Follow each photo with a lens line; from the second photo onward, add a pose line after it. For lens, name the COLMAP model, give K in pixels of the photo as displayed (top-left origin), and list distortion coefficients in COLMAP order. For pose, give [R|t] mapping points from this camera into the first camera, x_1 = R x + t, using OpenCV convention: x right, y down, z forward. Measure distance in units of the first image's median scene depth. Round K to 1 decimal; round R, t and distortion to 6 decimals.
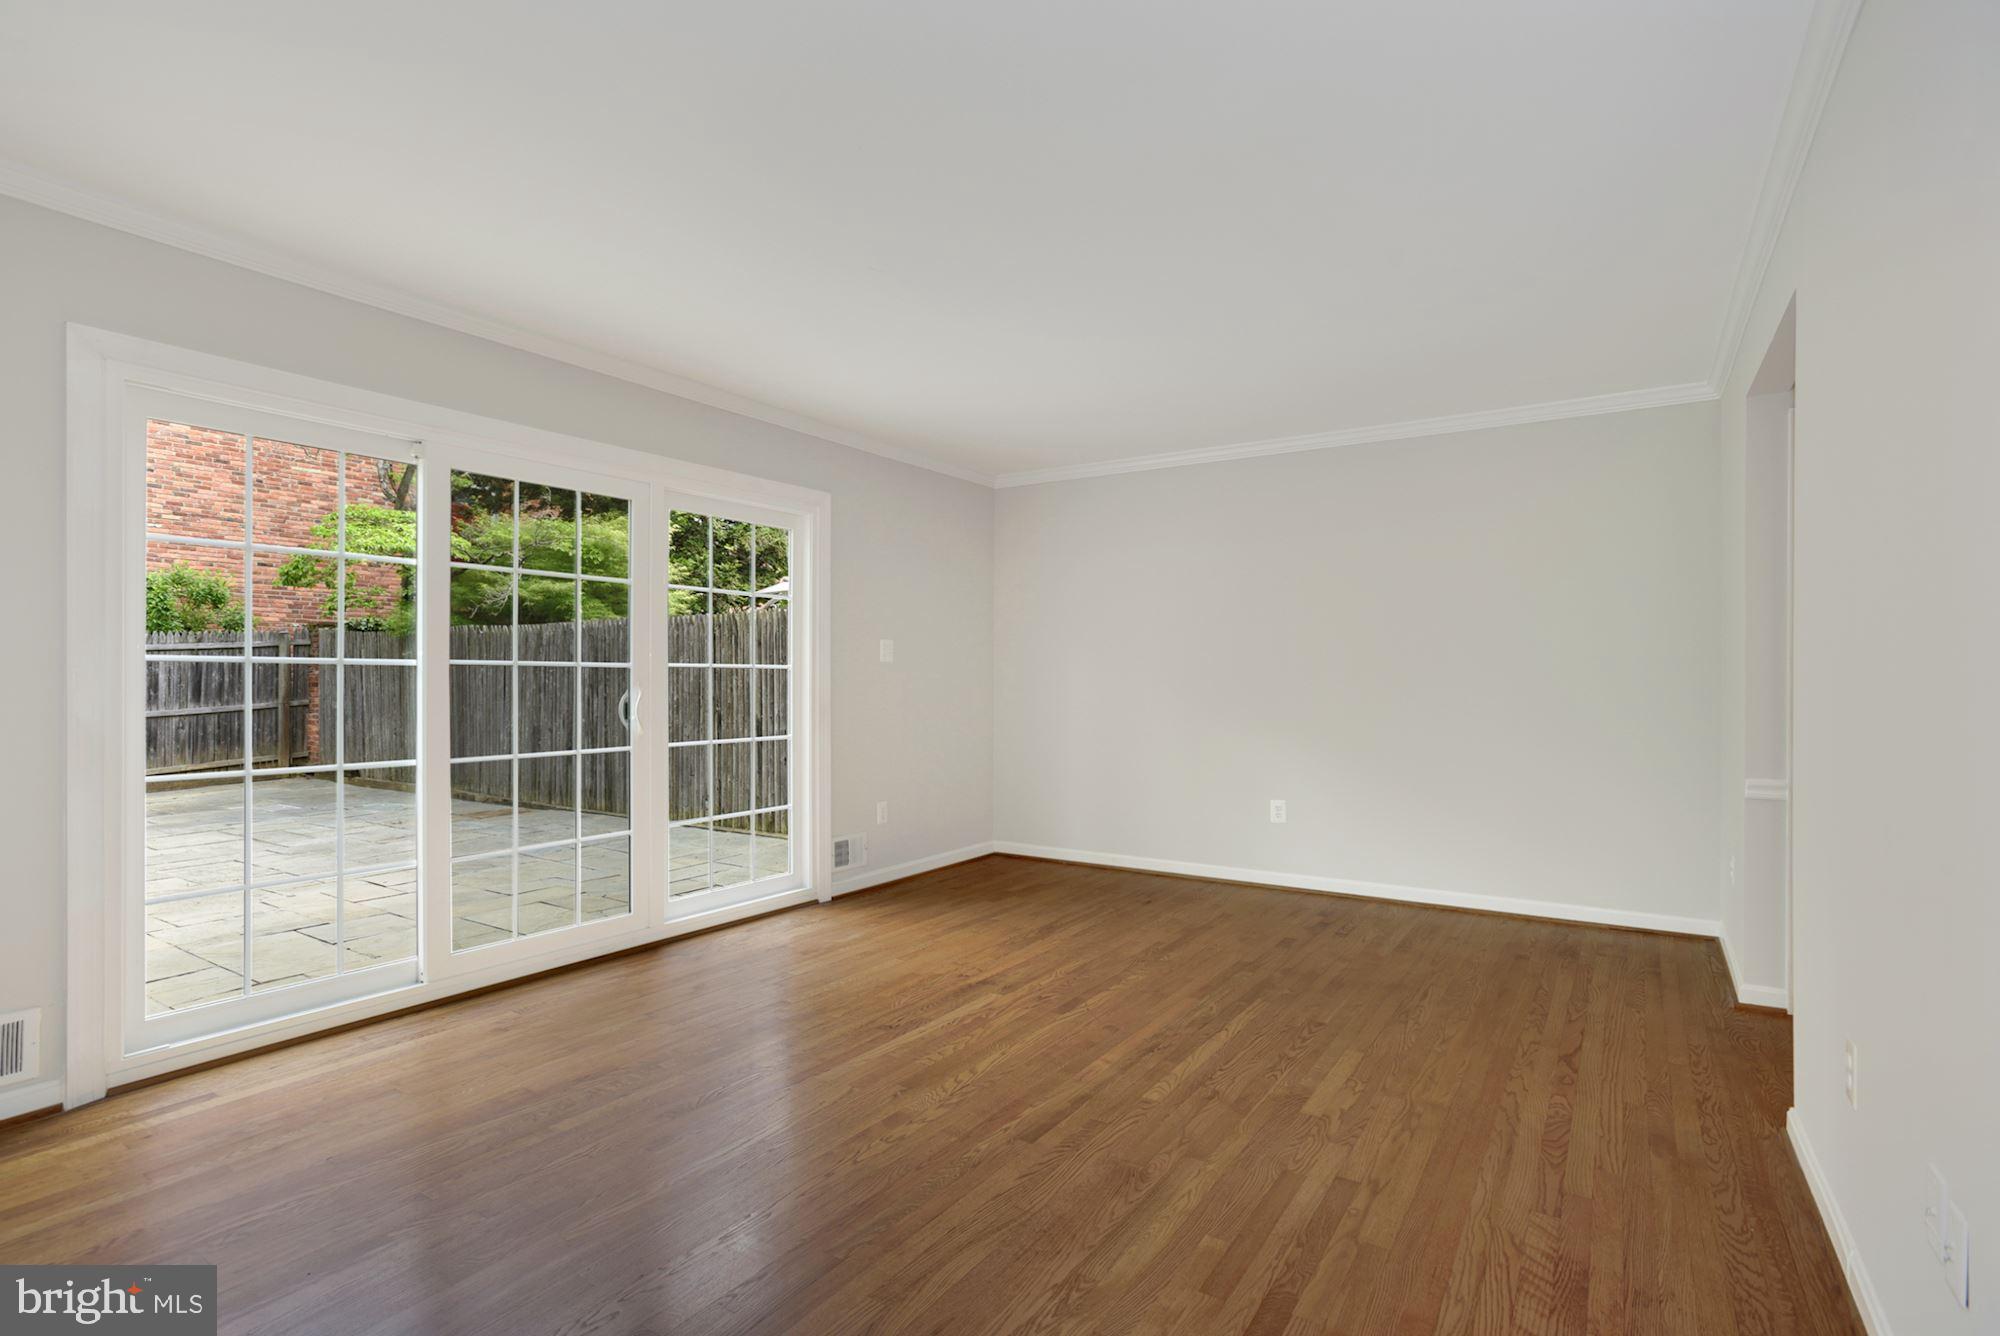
lens RADIAL K [[969.4, 0, 1012.1], [0, 969.4, 668.3], [0, 0, 1]] dist [-0.049993, 0.015425]
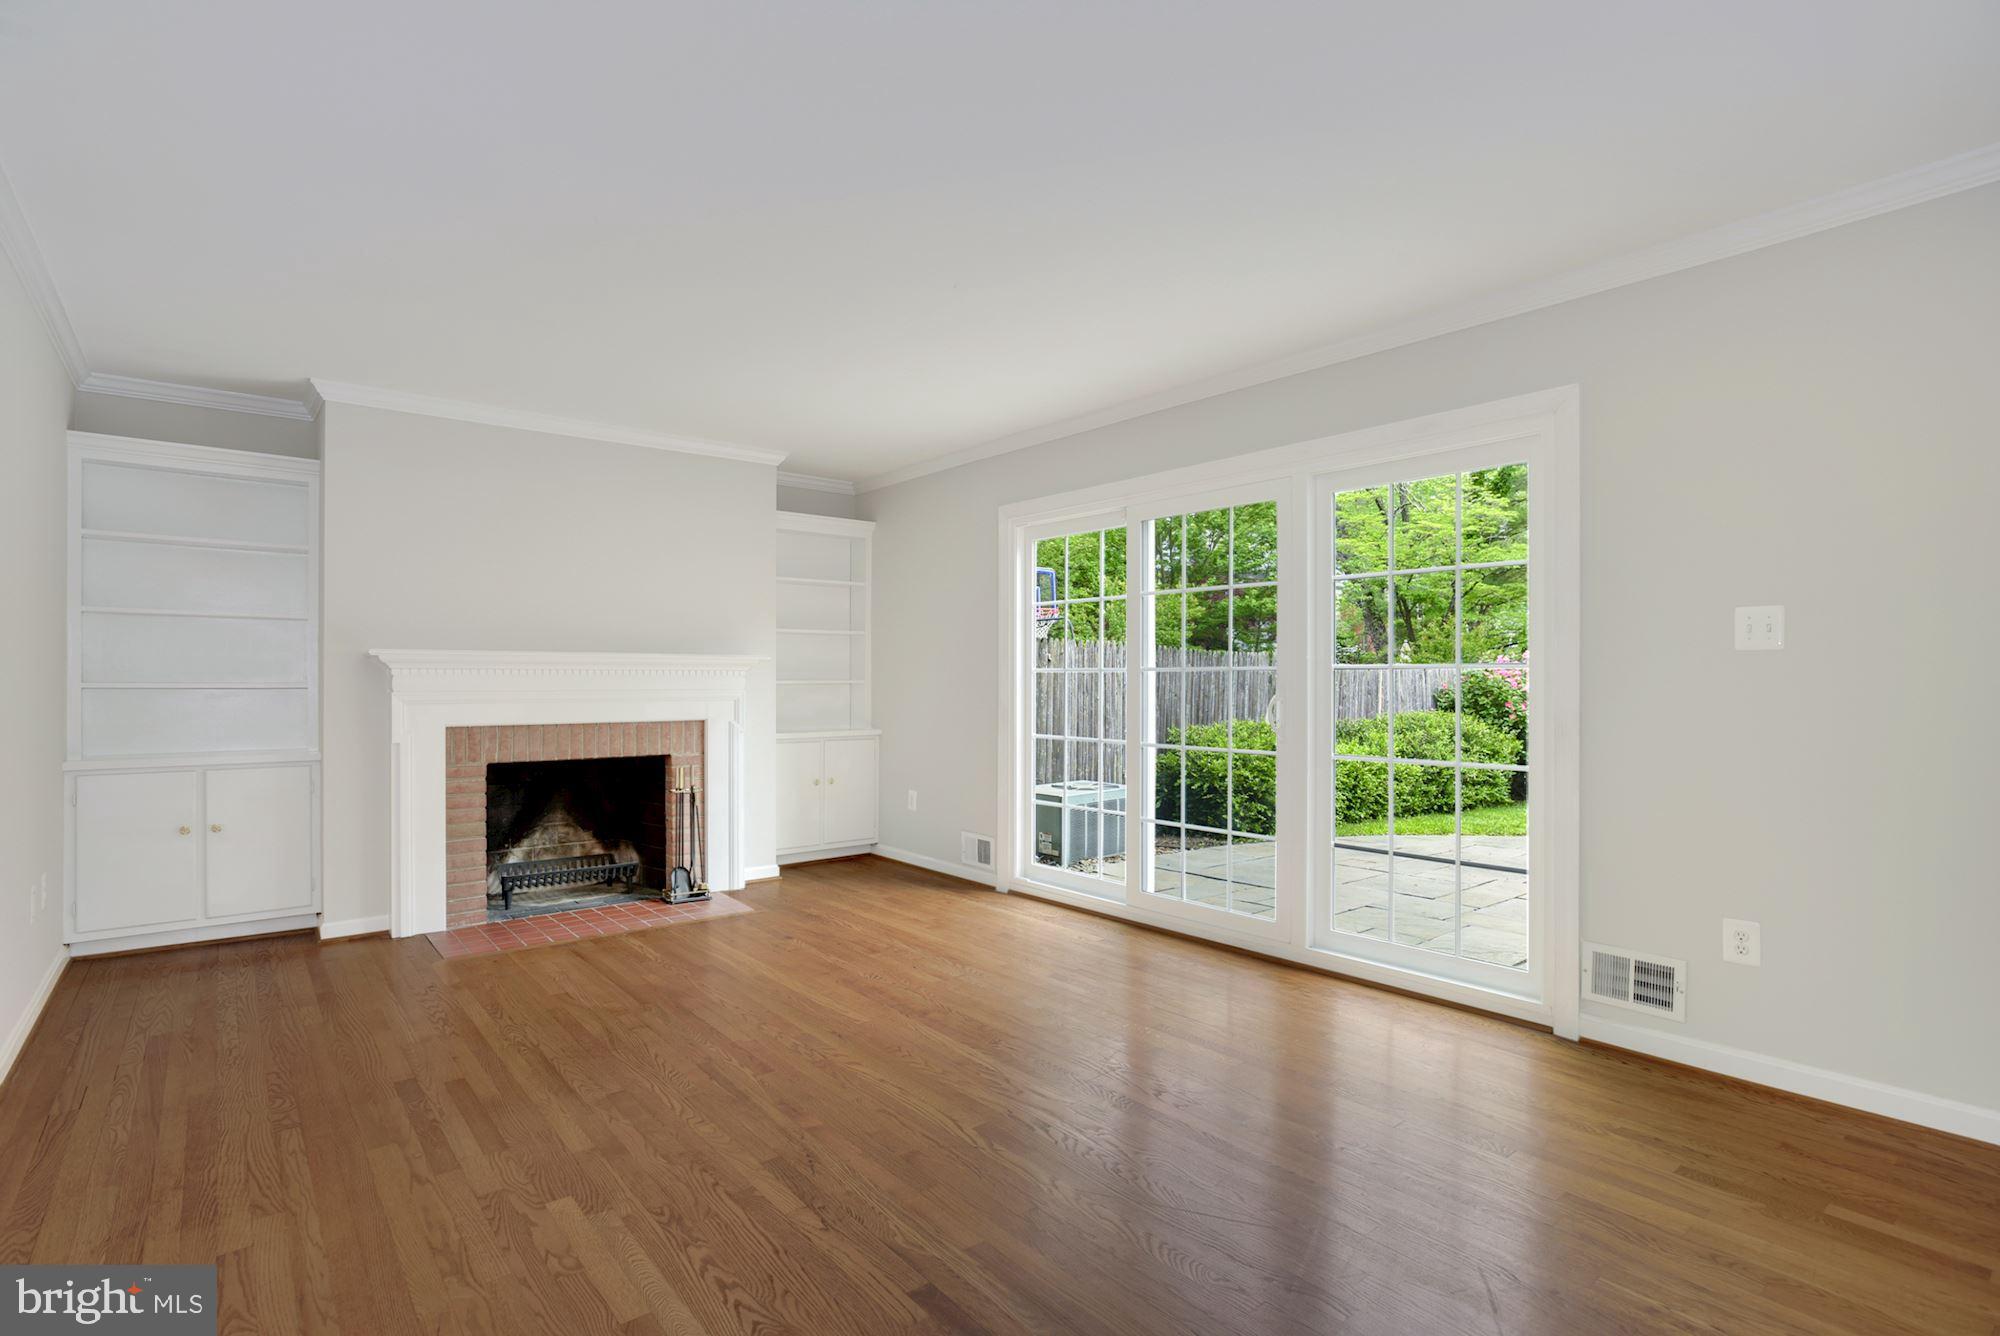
lens RADIAL K [[969.4, 0, 1005.6], [0, 969.4, 675.8], [0, 0, 1]] dist [-0.049993, 0.015425]
pose [[-0.304621, -0.004145, -0.952465, 0.745439], [0.006152, 0.999961, -0.006319, 0.010756], [0.952454, -0.007784, -0.304584, 1.233590]]
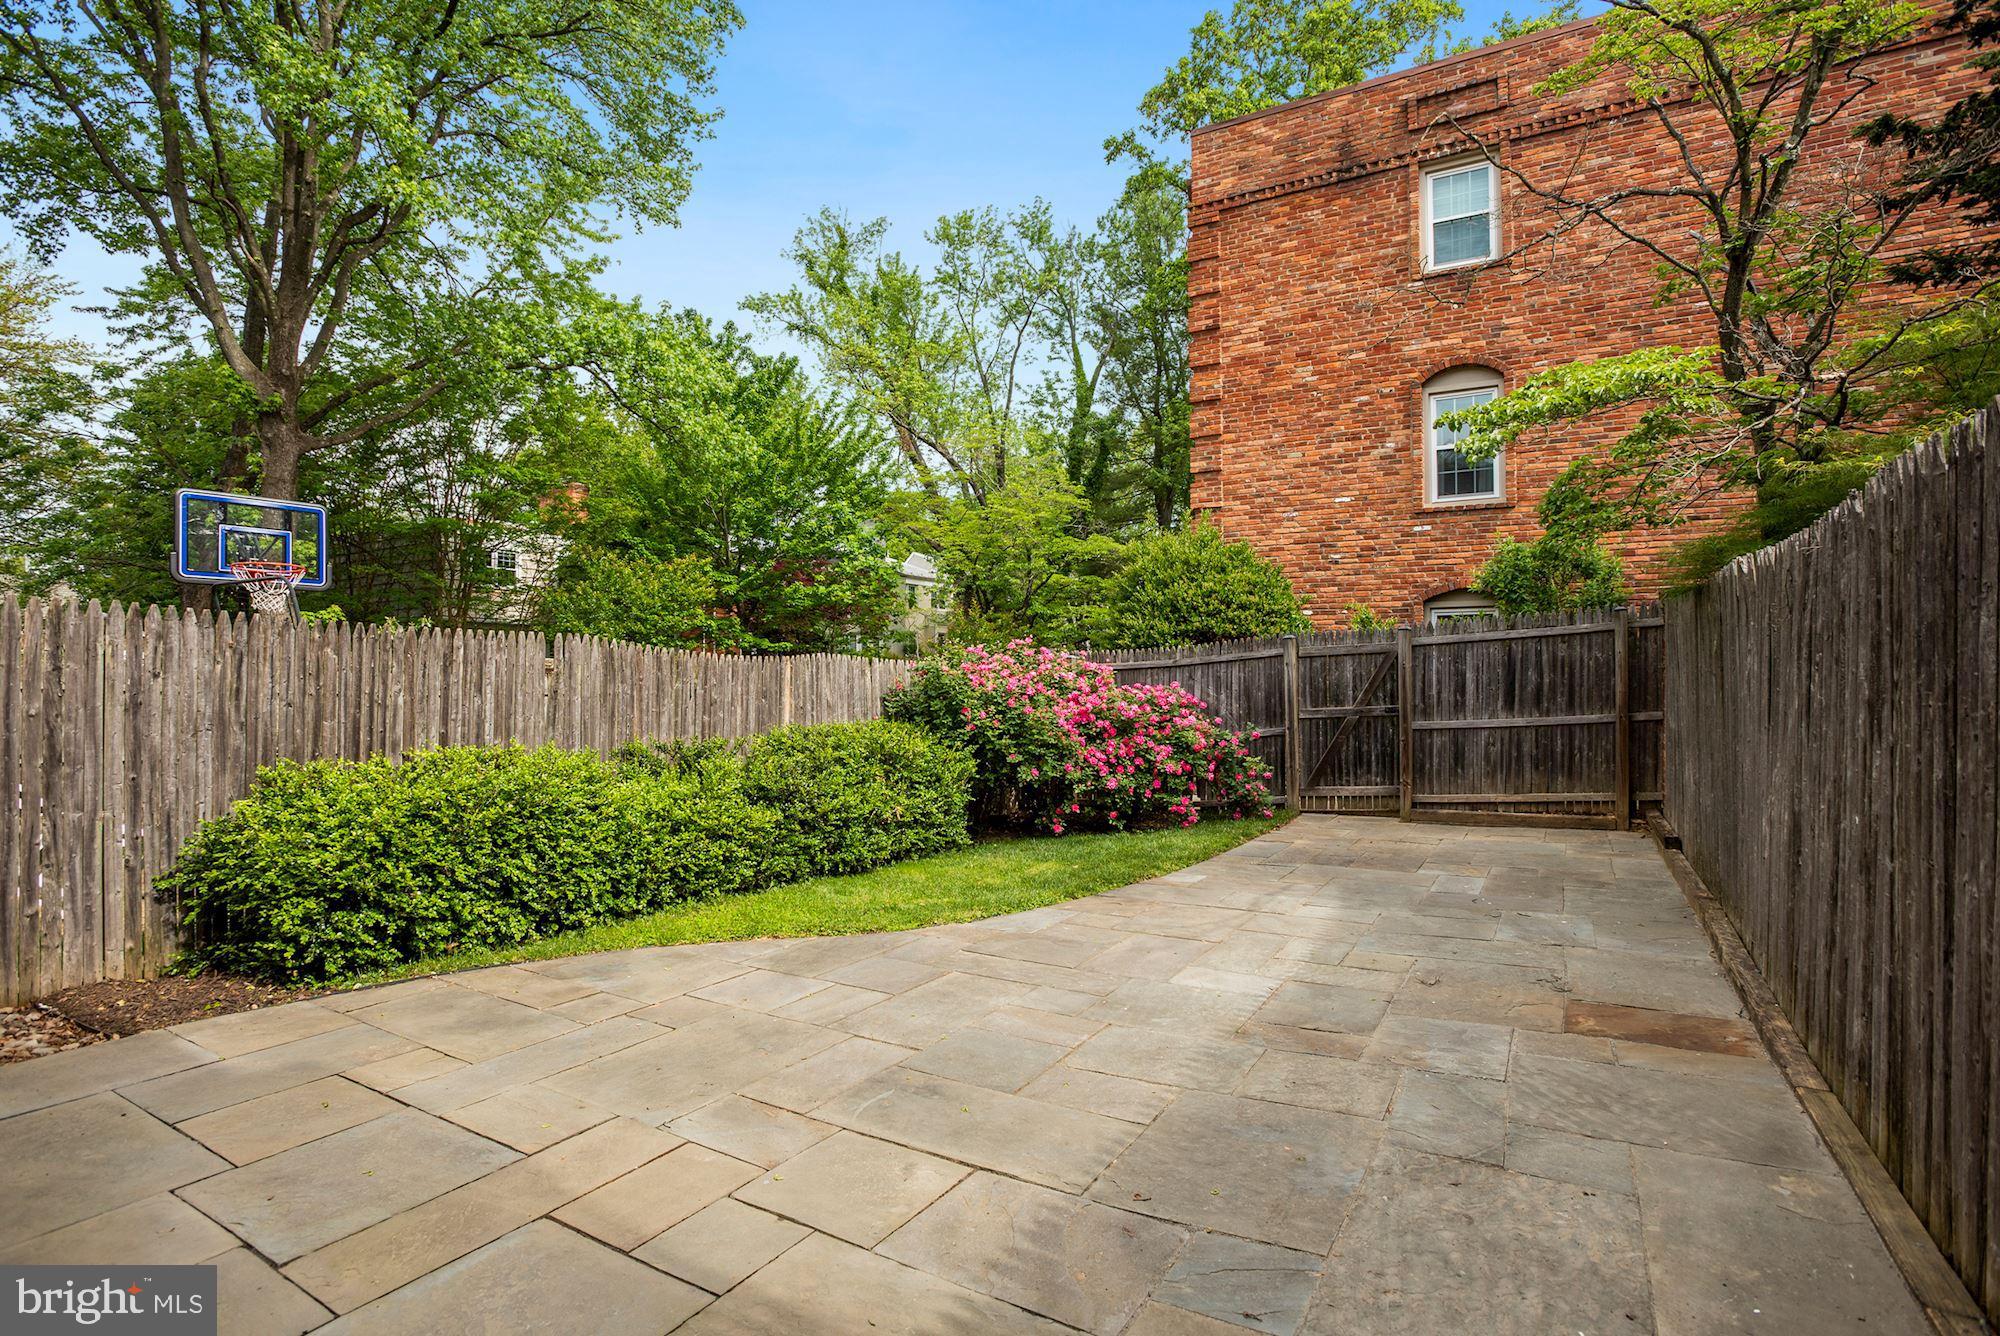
lens RADIAL K [[969.4, 0, 1000.7], [0, 969.4, 669.8], [0, 0, 1]] dist [-0.049993, 0.015425]
pose [[0.026347, -0.011319, -0.999589, -0.421011], [0.010582, 0.999883, -0.011044, 0.024633], [0.999597, -0.010287, 0.026463, 1.868451]]
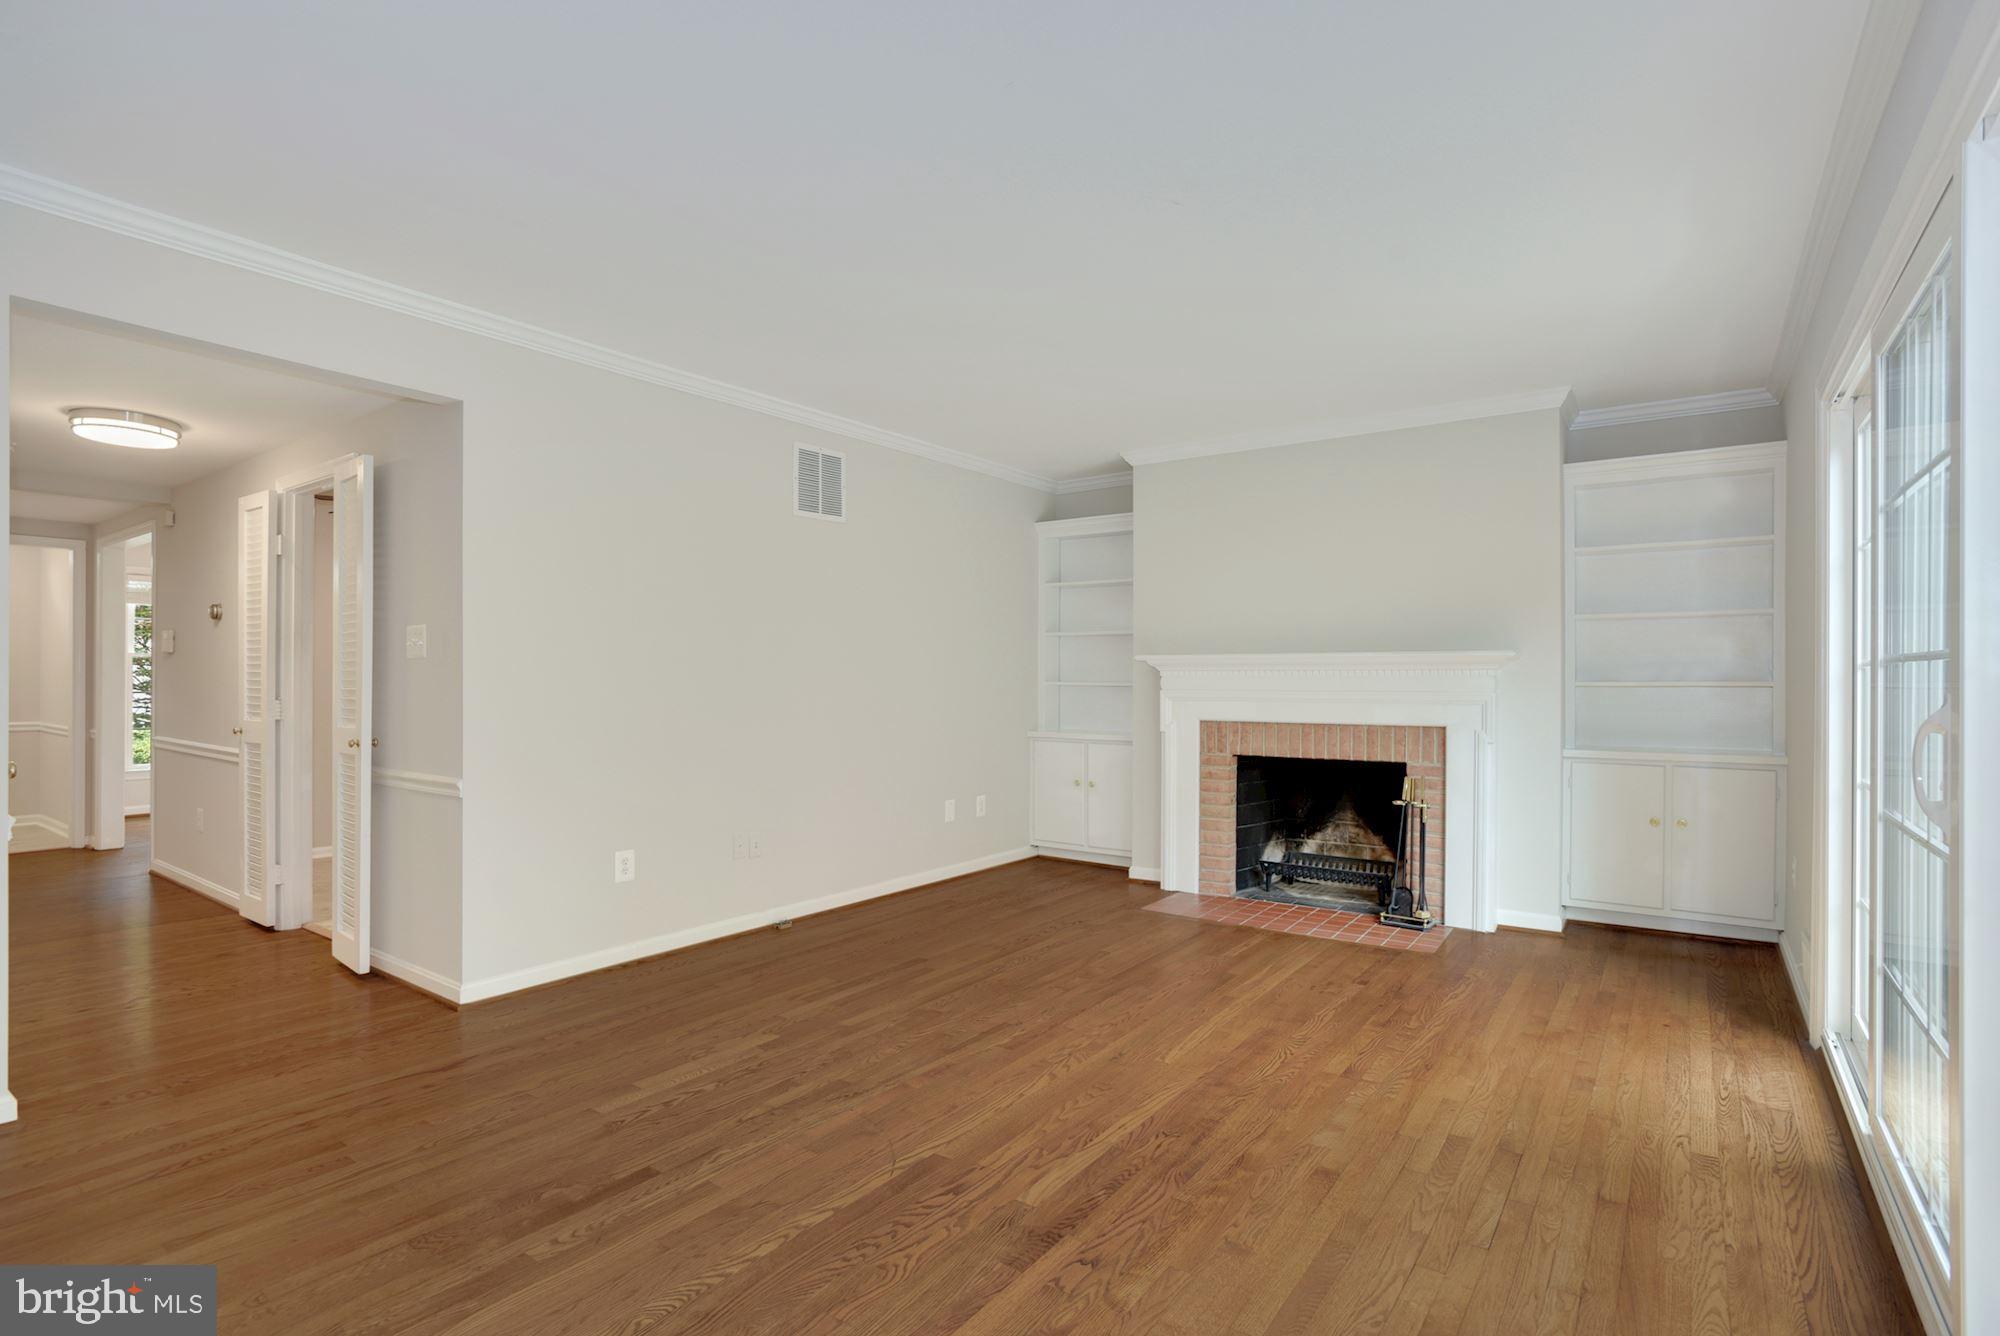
lens RADIAL K [[969.4, 0, 997.3], [0, 969.4, 675.8], [0, 0, 1]] dist [-0.049993, 0.015425]
pose [[-0.998163, -0.002636, 0.060535, -0.035028], [-0.003282, 0.999939, -0.010570, 0.014009], [-0.060503, -0.010749, -0.998110, 1.675979]]
